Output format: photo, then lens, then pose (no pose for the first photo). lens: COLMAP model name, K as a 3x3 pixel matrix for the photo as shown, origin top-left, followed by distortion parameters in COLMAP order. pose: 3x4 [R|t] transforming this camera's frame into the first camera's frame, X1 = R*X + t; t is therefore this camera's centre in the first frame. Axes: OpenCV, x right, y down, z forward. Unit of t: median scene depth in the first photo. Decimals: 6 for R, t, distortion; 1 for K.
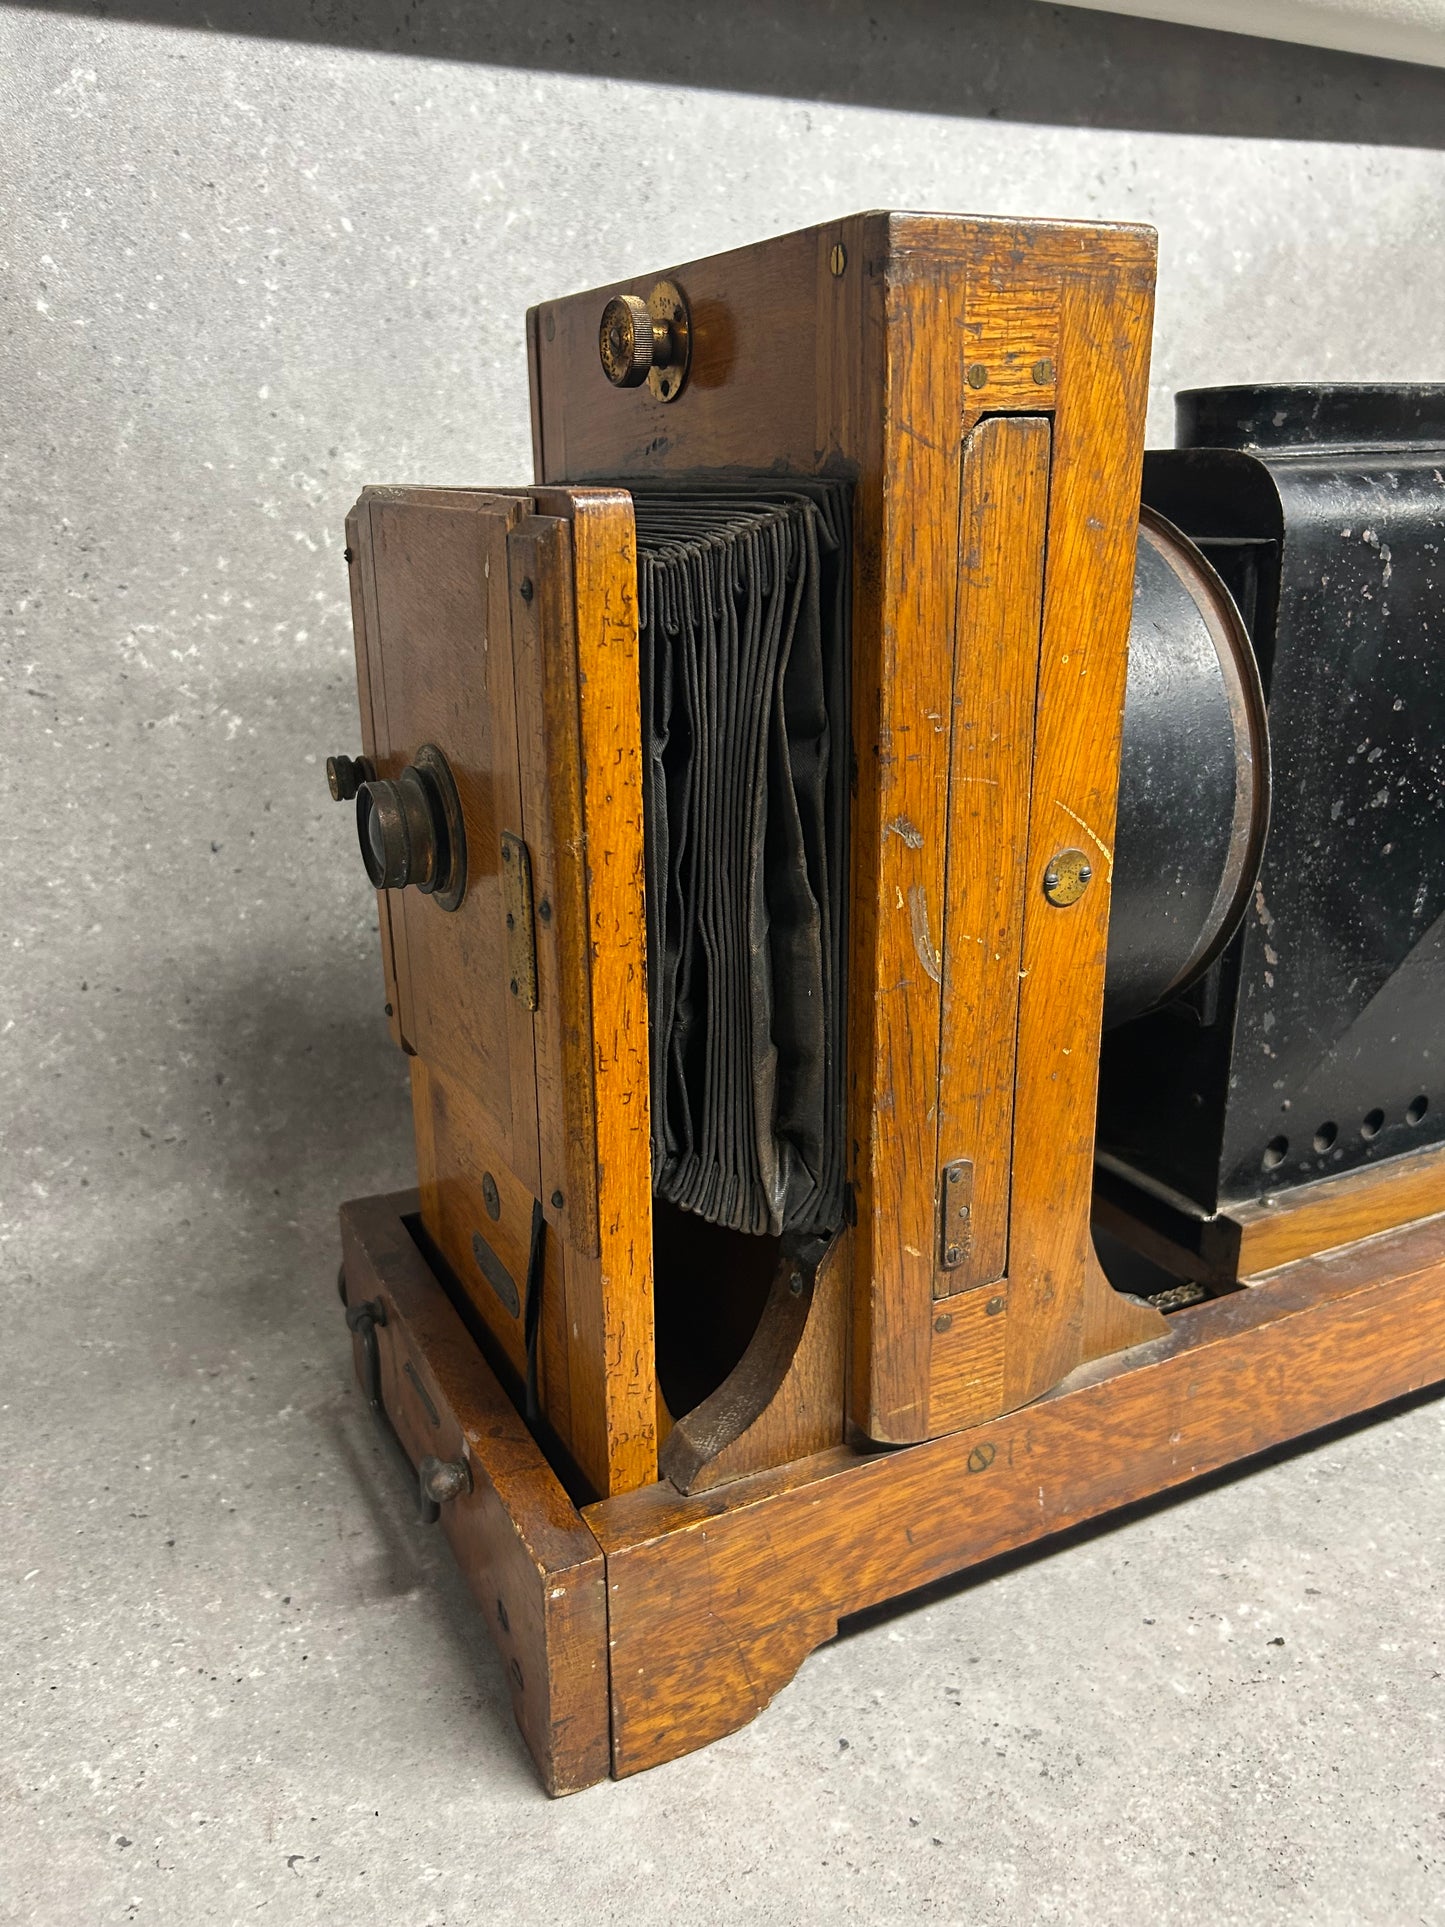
lens RADIAL K [[1485.5, 0, 711.3], [0, 1485.5, 971.2], [0, 0, 1]] dist [0.036851, -0.051068]
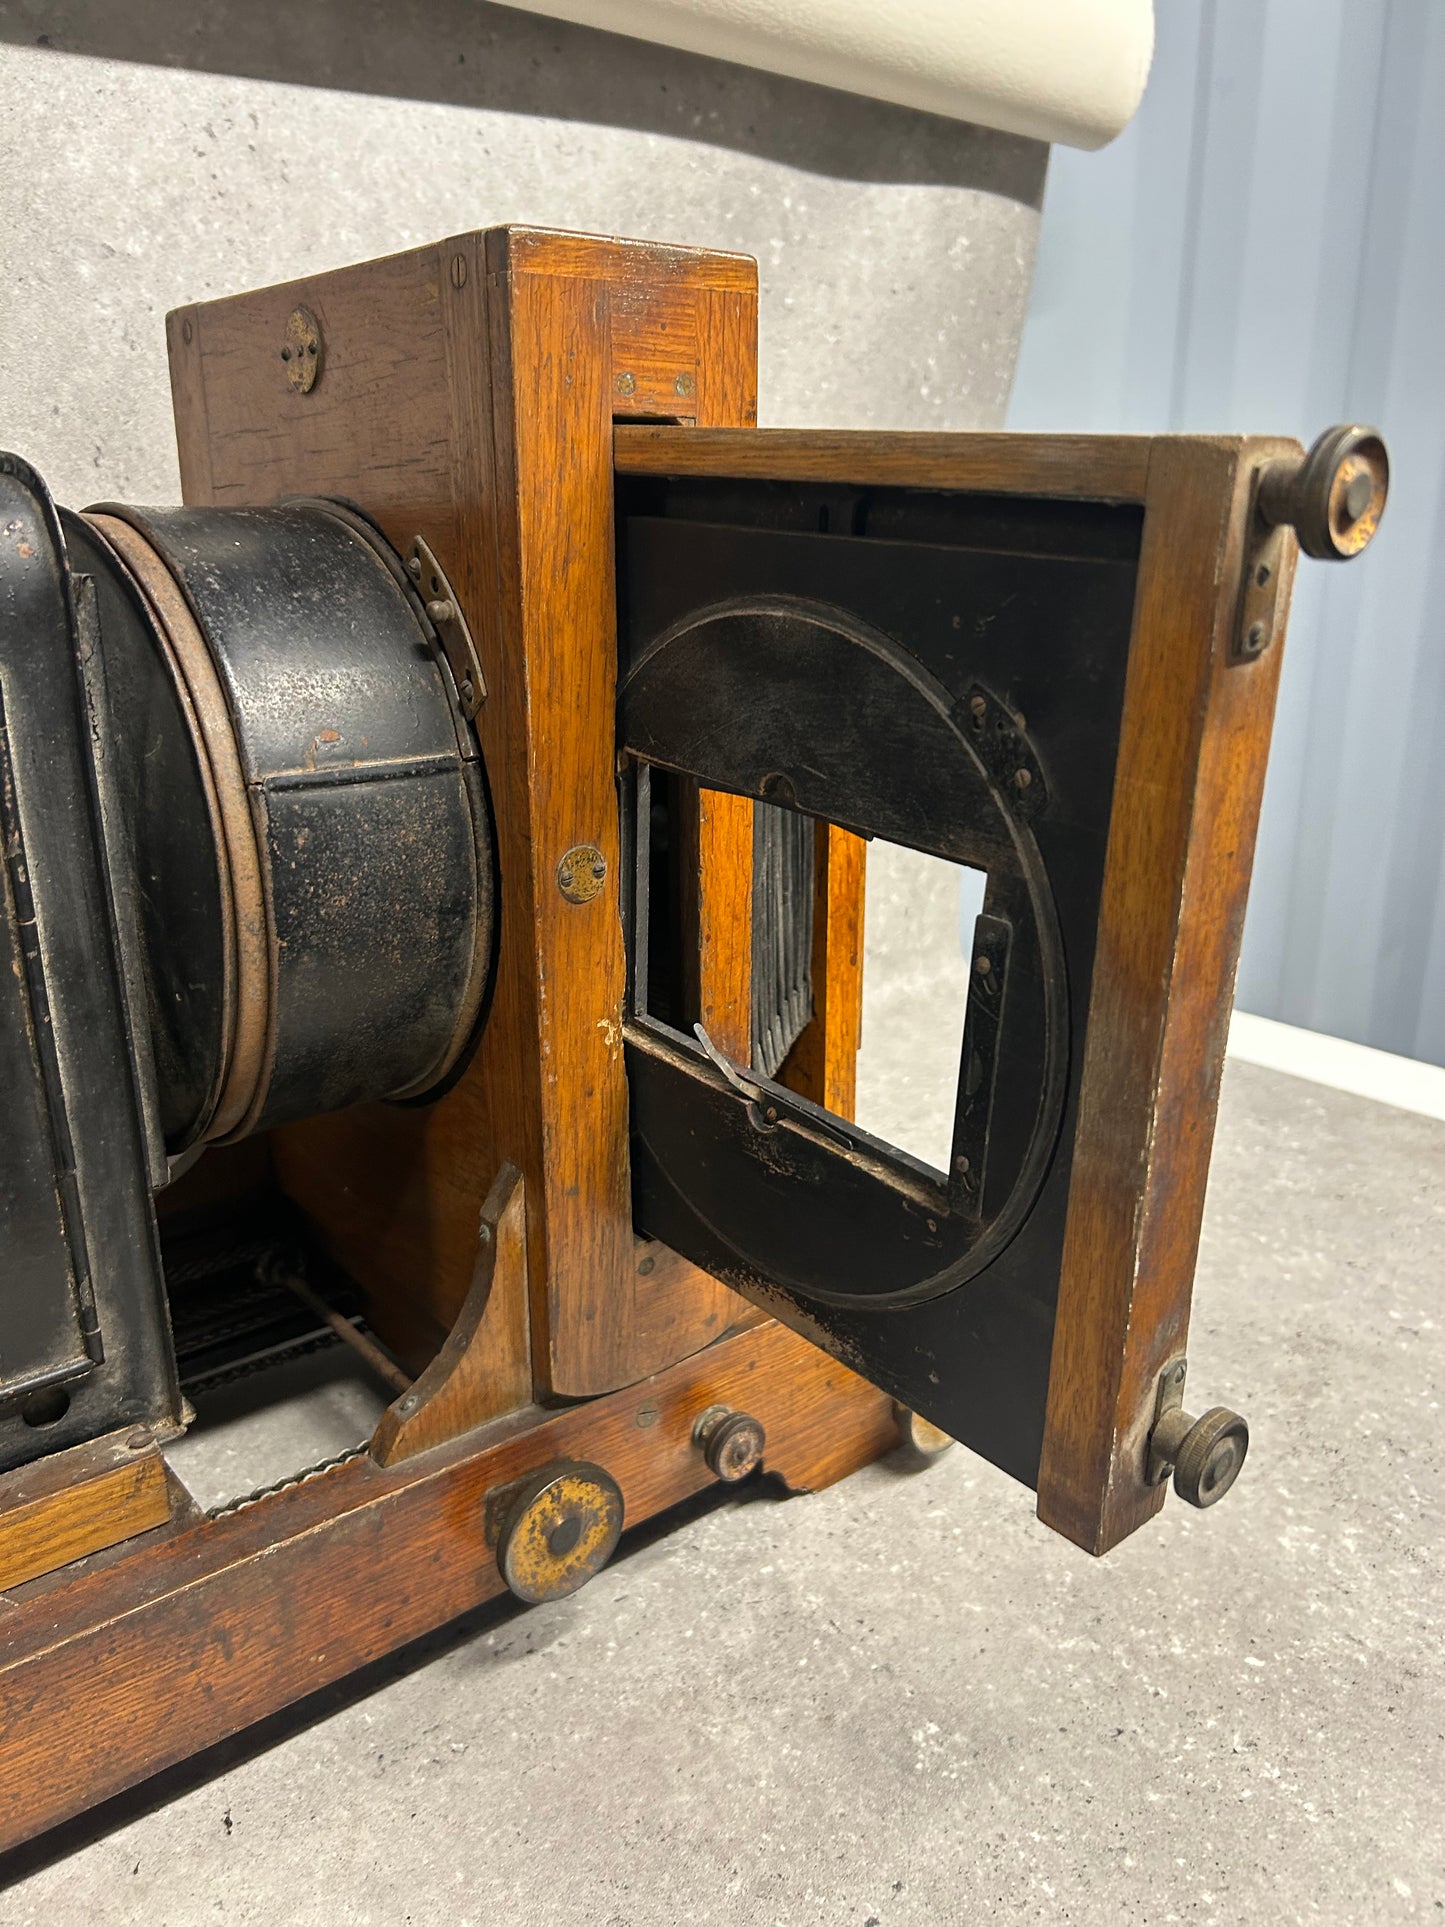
lens RADIAL K [[1485.5, 0, 730.3], [0, 1485.5, 952.6], [0, 0, 1]] dist [0.036851, -0.051068]
pose [[0.957869, -0.081177, 0.275495, 0.329635], [0.086786, 0.996193, -0.008207, -0.056420], [-0.273780, 0.031770, 0.961268, 0.172342]]
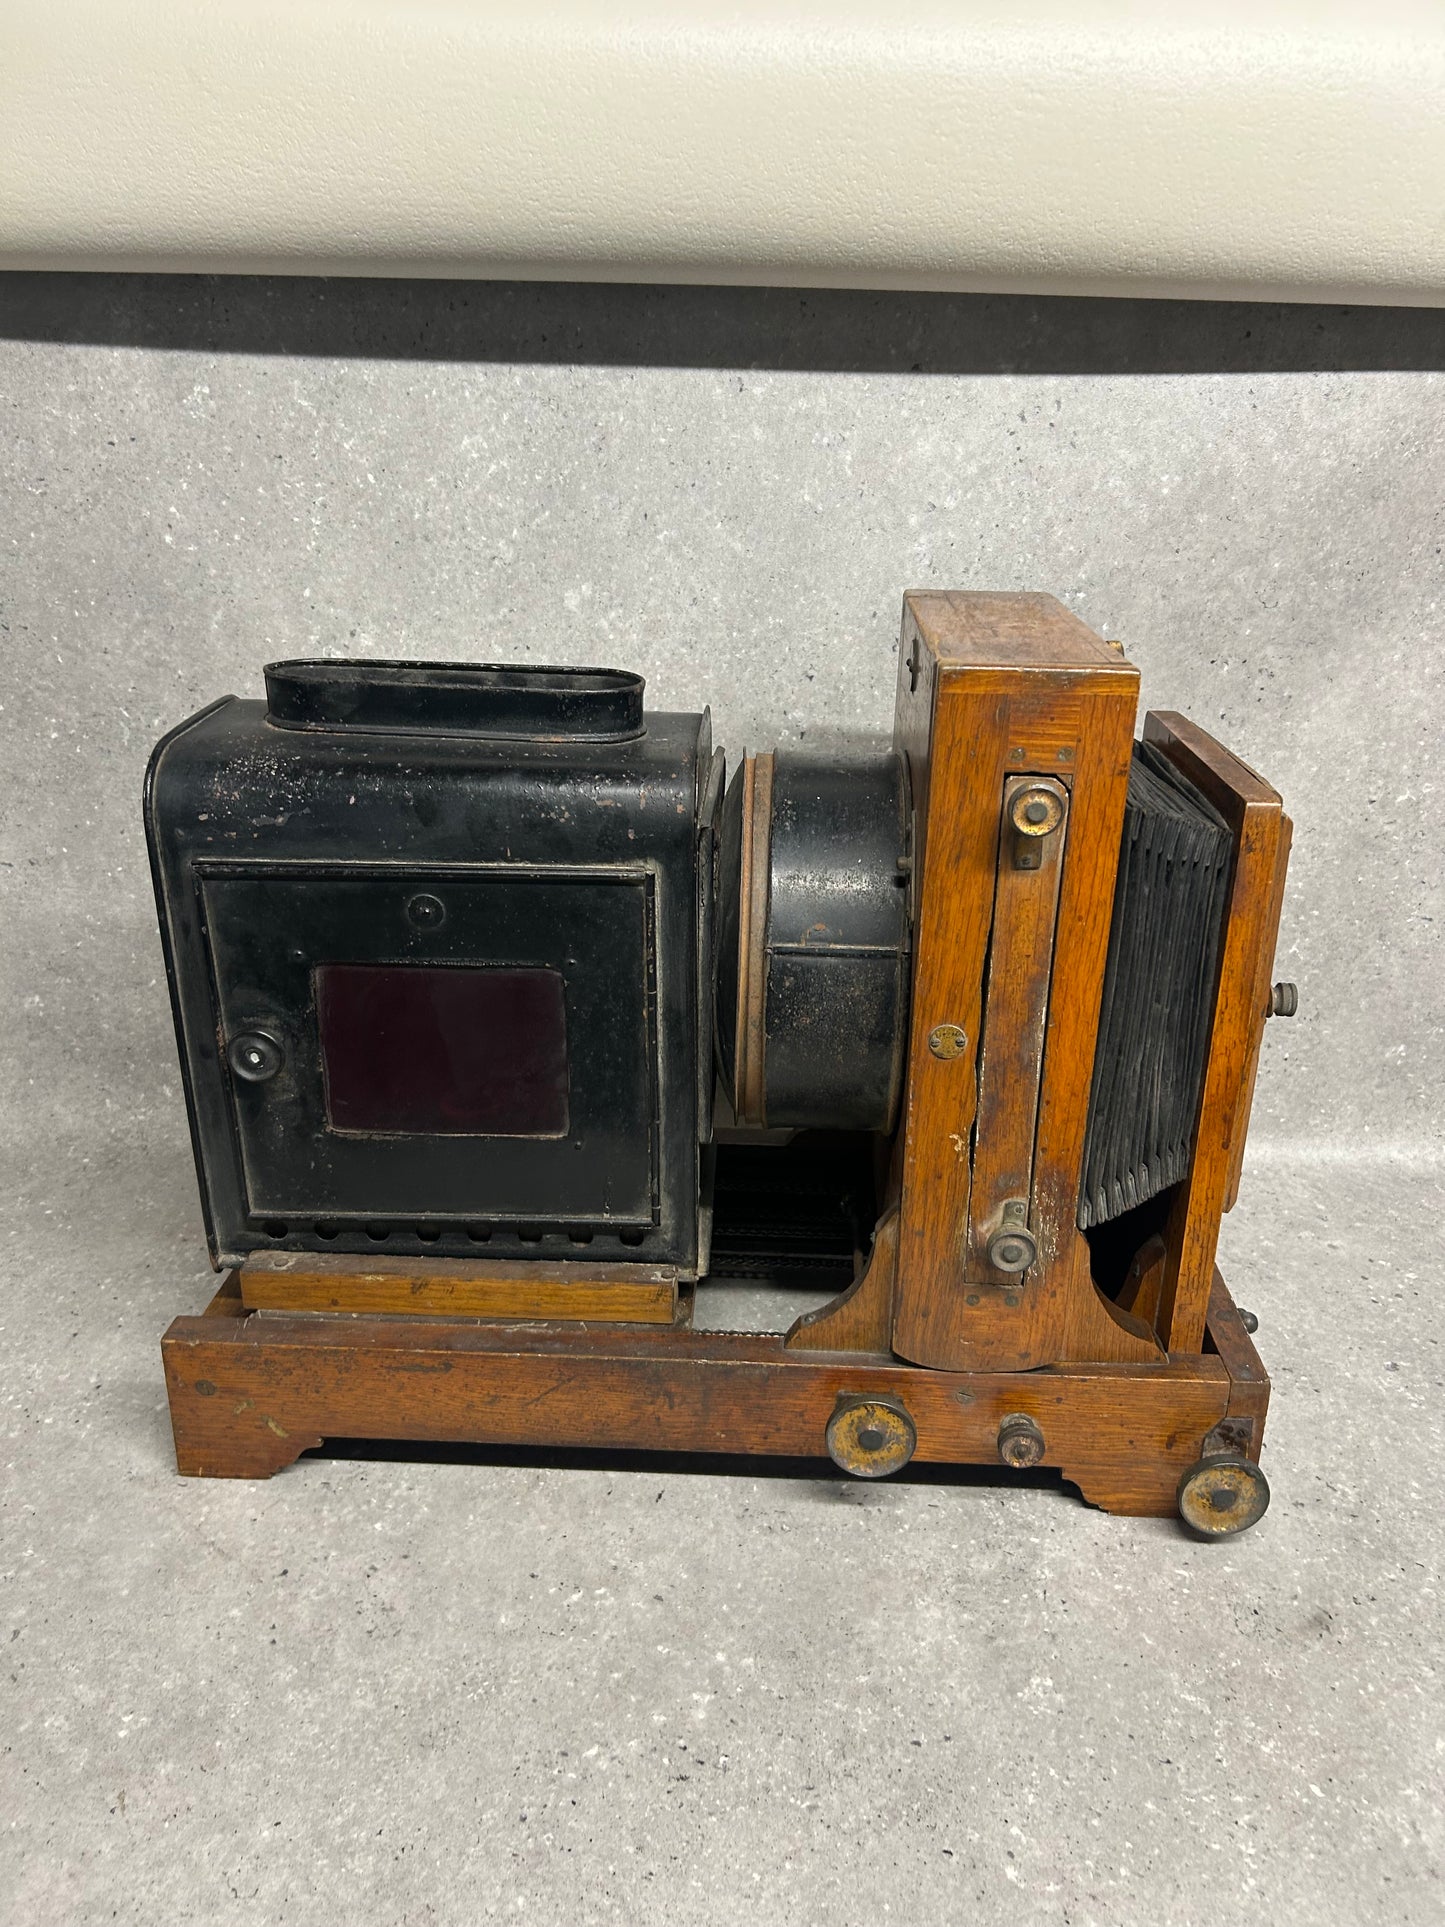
lens RADIAL K [[1485.5, 0, 736.1], [0, 1485.5, 942.8], [0, 0, 1]] dist [0.036851, -0.051068]
pose [[0.903998, 0.169626, -0.392446, 0.703335], [-0.154562, 0.985505, 0.069931, -0.216586], [0.398620, -0.002560, 0.917113, -0.166754]]
